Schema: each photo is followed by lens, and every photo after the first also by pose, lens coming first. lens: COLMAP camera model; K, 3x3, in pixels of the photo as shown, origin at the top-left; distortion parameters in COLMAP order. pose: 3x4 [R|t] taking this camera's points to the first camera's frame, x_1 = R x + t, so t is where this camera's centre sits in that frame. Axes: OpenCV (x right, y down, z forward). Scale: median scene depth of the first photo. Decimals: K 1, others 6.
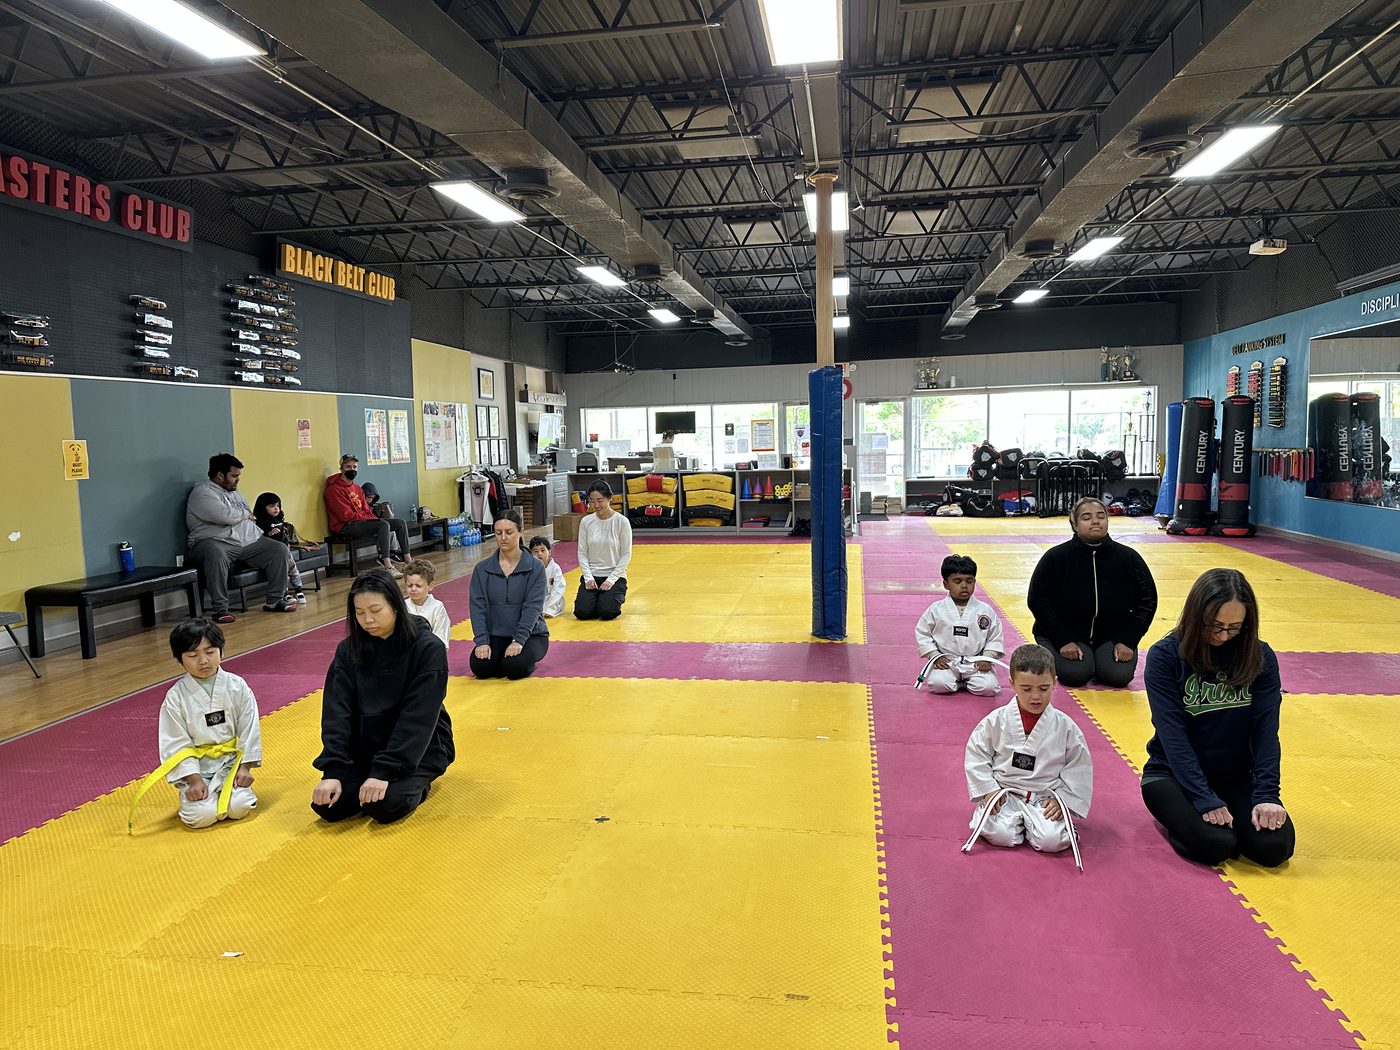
lens RADIAL K [[987.6, 0, 699.4], [0, 987.6, 533.8], [0, 0, 1]] dist [0.075488, -0.075980]
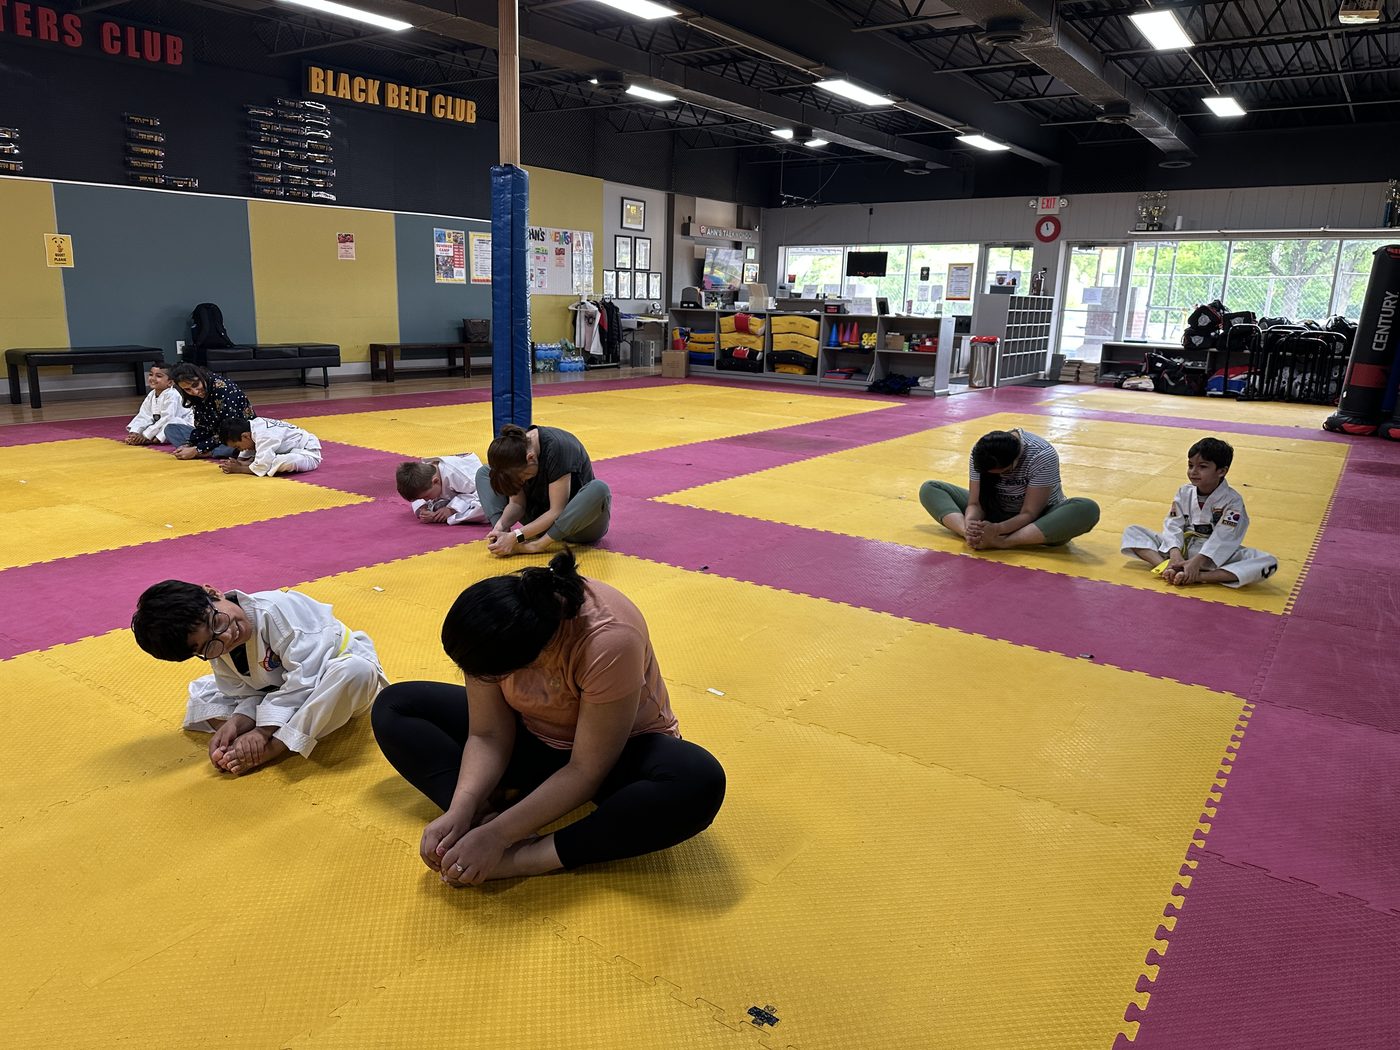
lens RADIAL K [[993.9, 0, 700.0], [0, 993.9, 525.0], [0, 0, 1]] dist [0.031505, -0.026809]
pose [[0.893174, 0.148018, -0.424653, 0.347031], [-0.091330, 0.984306, 0.150997, -0.000345], [0.440339, -0.096083, 0.892676, 0.112562]]
